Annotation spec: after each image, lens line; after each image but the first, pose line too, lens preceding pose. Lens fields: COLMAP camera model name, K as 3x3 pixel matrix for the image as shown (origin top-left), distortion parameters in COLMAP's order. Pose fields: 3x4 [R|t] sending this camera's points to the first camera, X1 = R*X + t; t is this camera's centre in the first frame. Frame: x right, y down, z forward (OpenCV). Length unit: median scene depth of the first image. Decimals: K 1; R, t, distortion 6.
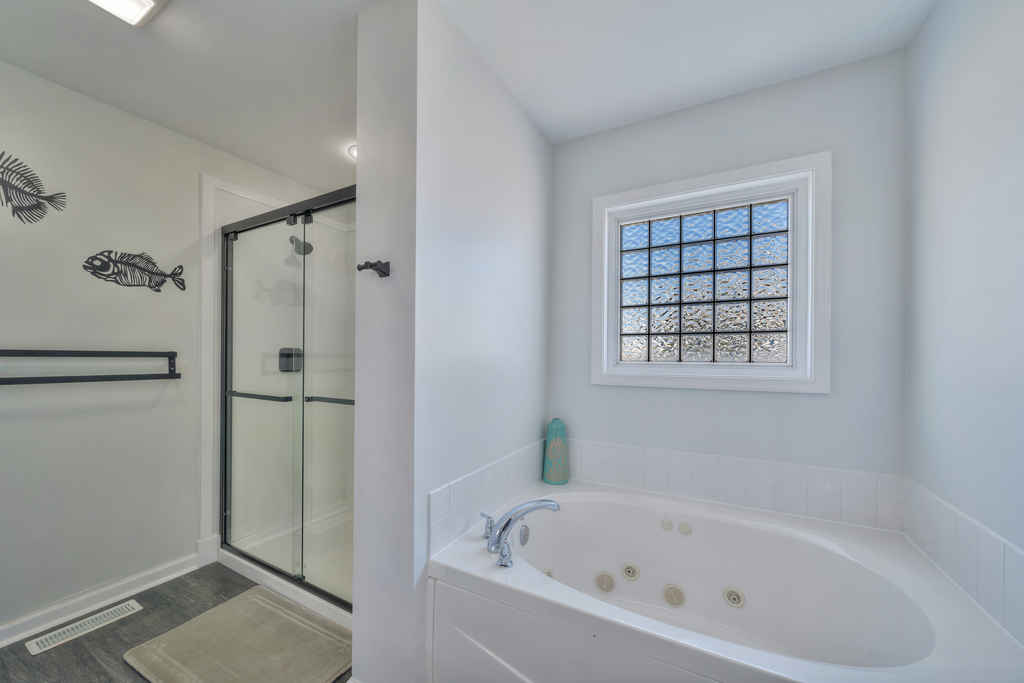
lens RADIAL K [[381.4, 0, 509.2], [0, 381.4, 360.3], [0, 0, 1]] dist [-0.003777, -0.000136]
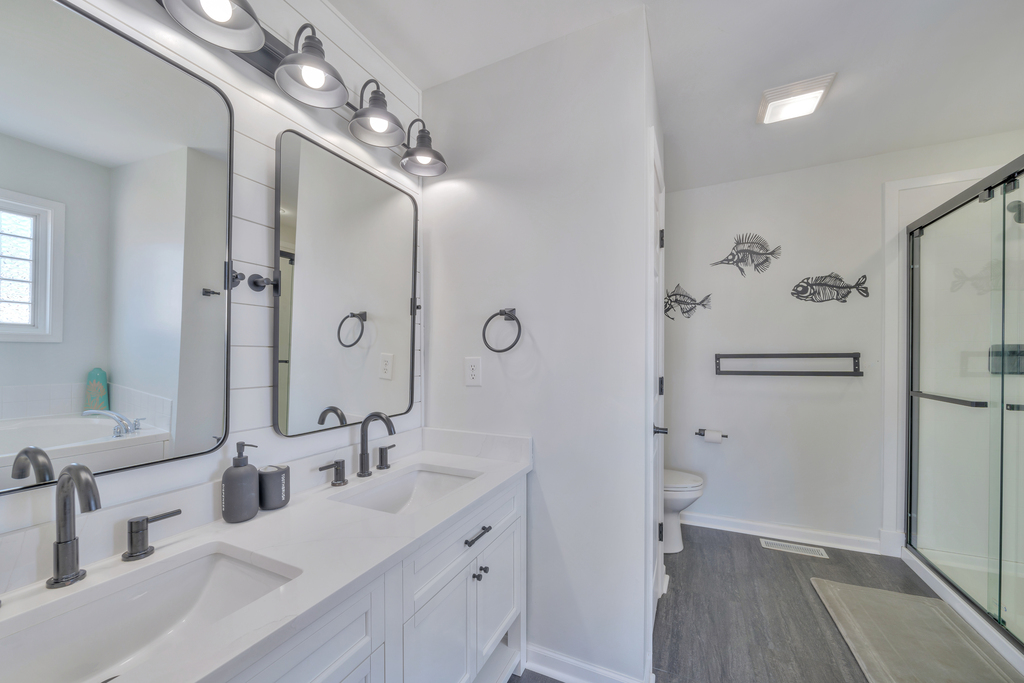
lens RADIAL K [[381.4, 0, 509.2], [0, 381.4, 360.3], [0, 0, 1]] dist [-0.003777, -0.000136]
pose [[0.052746, -0.002438, -0.998605, 0.208363], [0.000223, 0.999997, -0.002430, 0.003121], [0.998608, -0.000094, 0.052747, -0.107089]]
